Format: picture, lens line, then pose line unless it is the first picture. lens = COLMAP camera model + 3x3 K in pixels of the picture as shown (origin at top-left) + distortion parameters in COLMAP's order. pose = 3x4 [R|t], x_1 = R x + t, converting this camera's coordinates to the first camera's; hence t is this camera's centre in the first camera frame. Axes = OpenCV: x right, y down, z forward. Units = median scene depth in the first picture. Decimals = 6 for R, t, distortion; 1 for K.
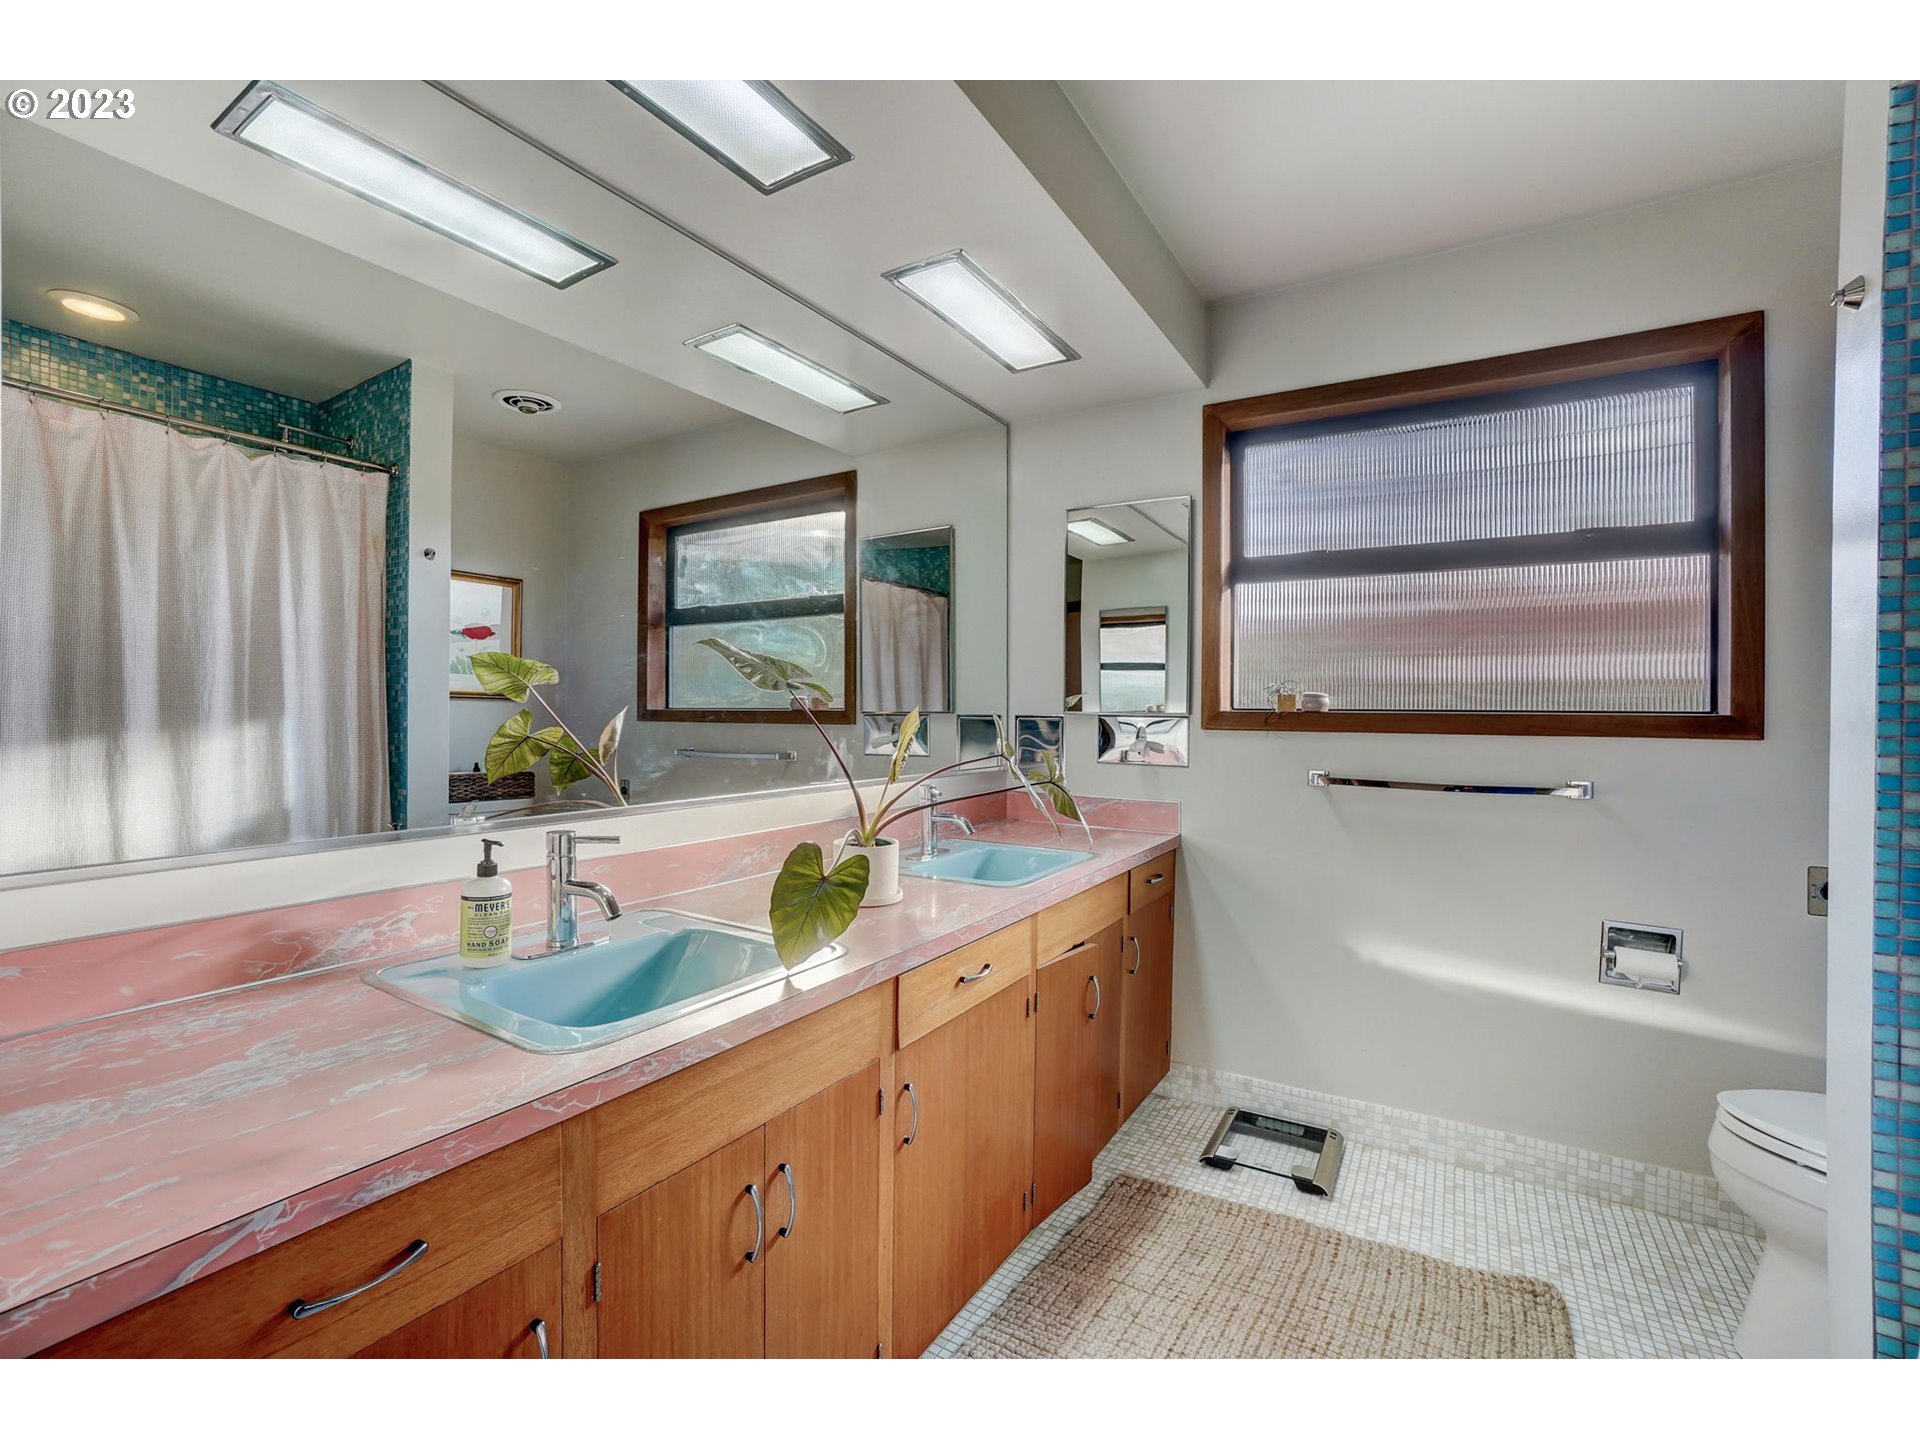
lens RADIAL K [[869.1, 0, 934.5], [0, 869.1, 703.4], [0, 0, 1]] dist [-0.065094, 0.022920]
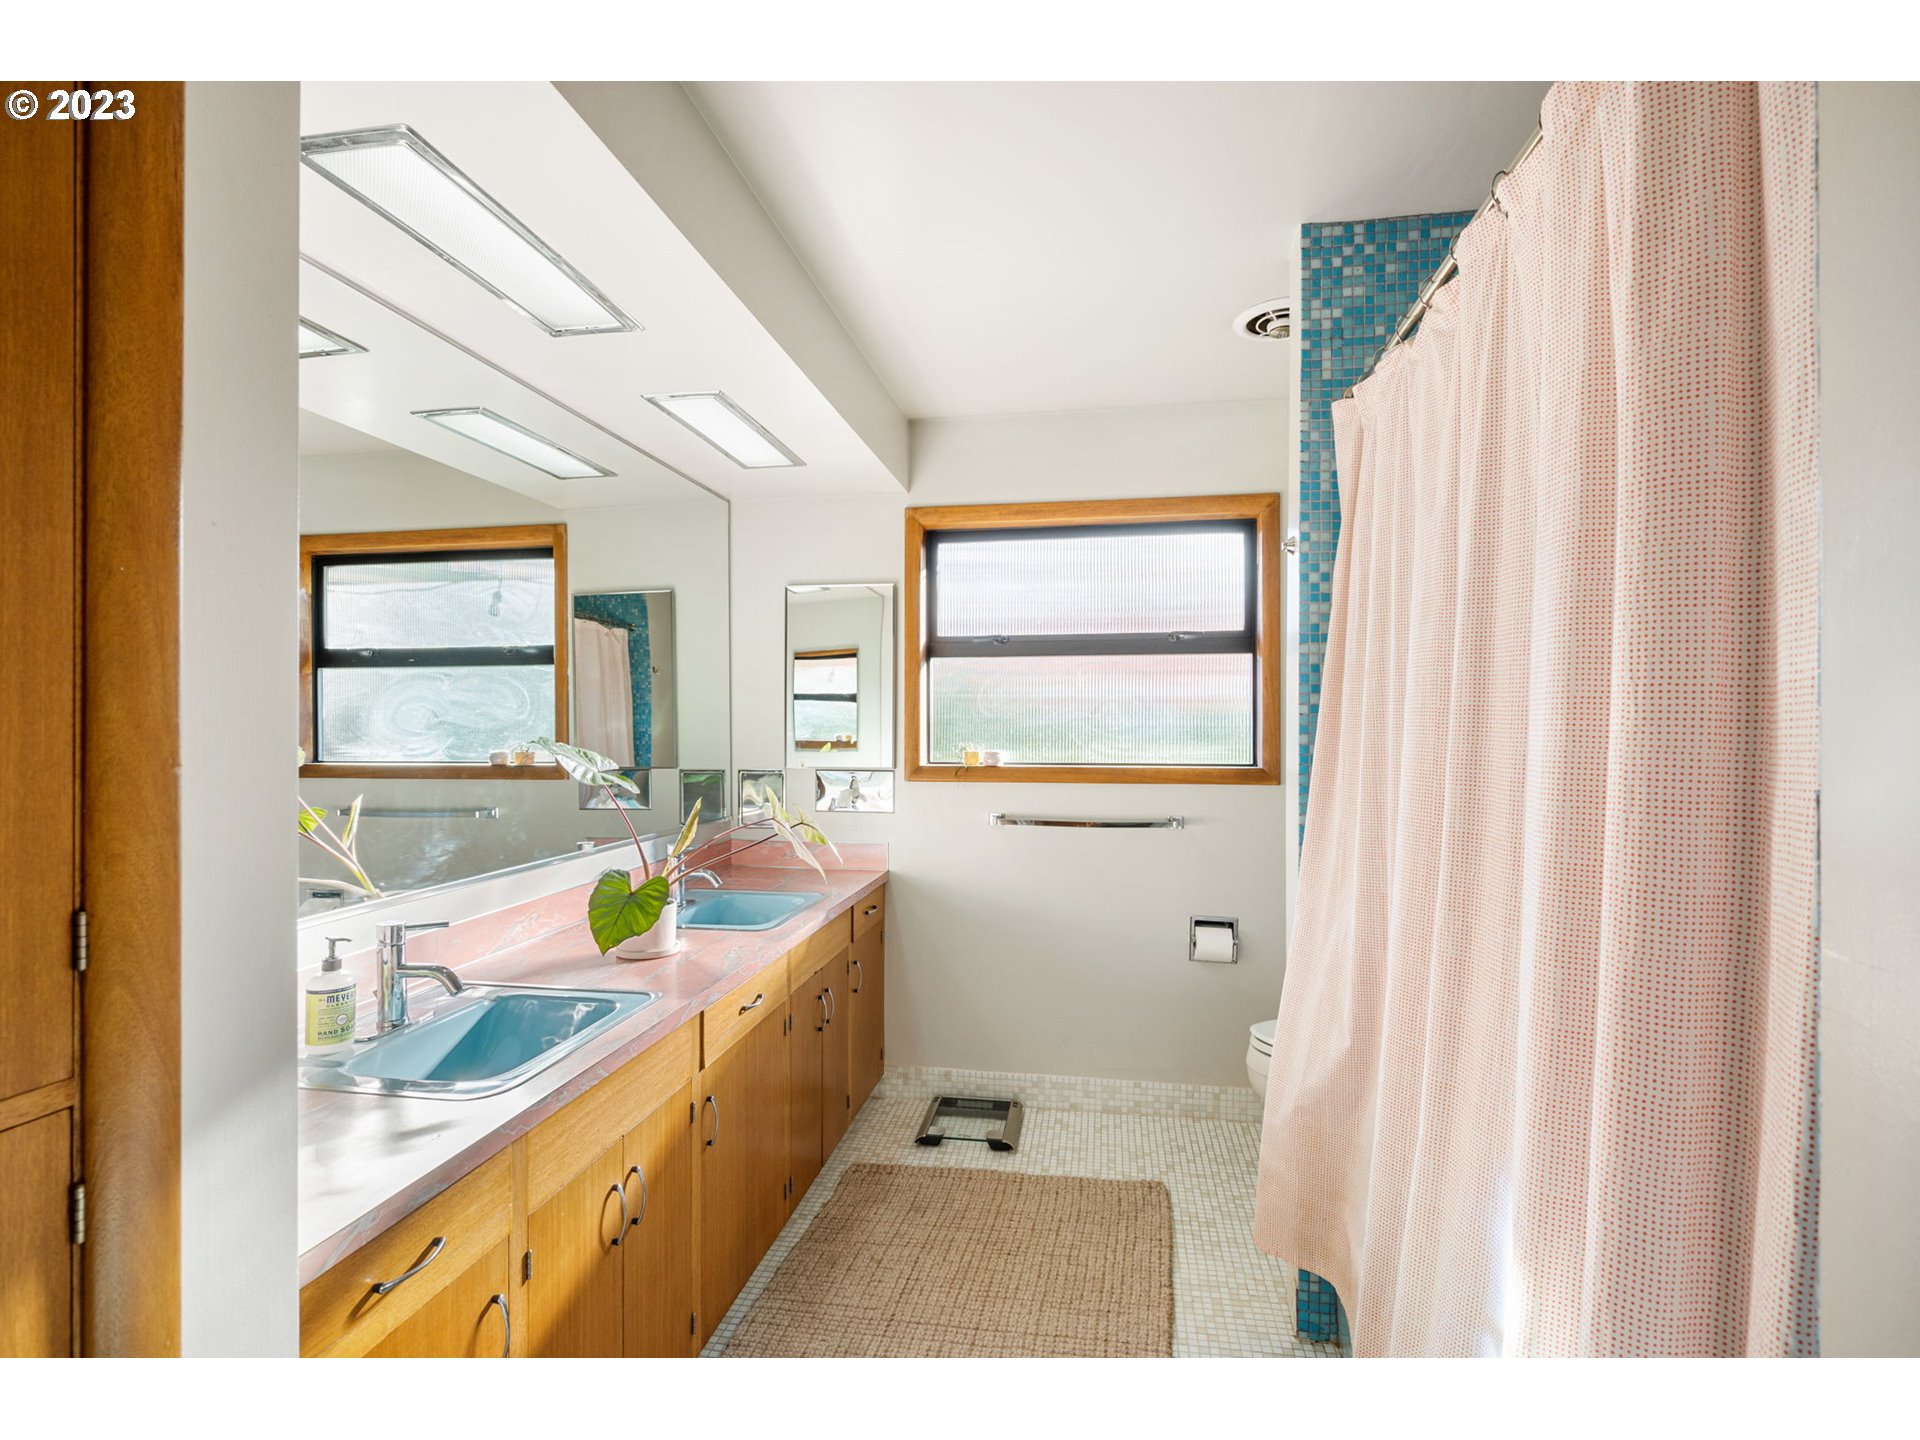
lens RADIAL K [[955.1, 0, 953.8], [0, 955.1, 708.9], [0, 0, 1]] dist [-0.000833, -0.000767]
pose [[0.925374, -0.010488, 0.378910, -0.156243], [0.010758, 0.999941, 0.001405, -0.086566], [-0.378902, 0.002777, 0.925433, -0.302982]]
